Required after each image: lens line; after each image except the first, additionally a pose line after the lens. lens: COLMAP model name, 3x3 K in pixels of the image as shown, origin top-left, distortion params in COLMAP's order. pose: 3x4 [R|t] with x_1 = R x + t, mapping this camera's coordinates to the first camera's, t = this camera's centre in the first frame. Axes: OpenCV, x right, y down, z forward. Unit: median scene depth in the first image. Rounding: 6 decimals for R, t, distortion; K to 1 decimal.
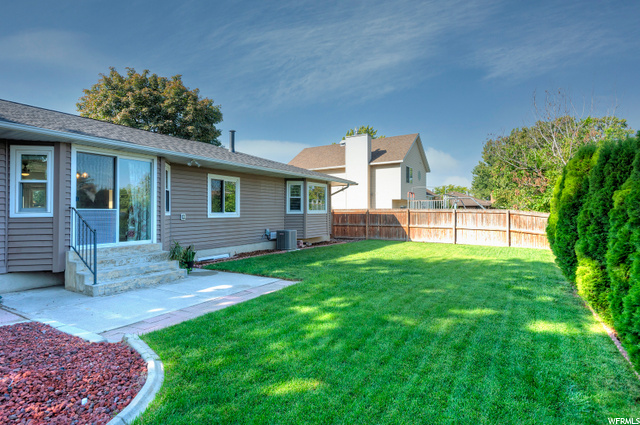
lens RADIAL K [[333.3, 0, 320.0], [0, 333.3, 212.5], [0, 0, 1]] dist [0.038750, -0.000261]
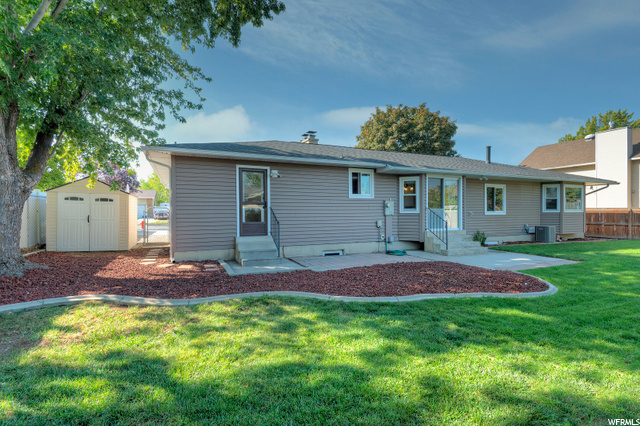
lens RADIAL K [[311.1, 0, 320.0], [0, 311.1, 213.0], [0, 0, 1]] dist [-0.000452, -0.001135]
pose [[0.821455, 0.009953, -0.570187, -0.101599], [-0.004574, 0.999931, 0.010865, -0.001988], [0.570255, -0.006317, 0.821443, -0.303854]]
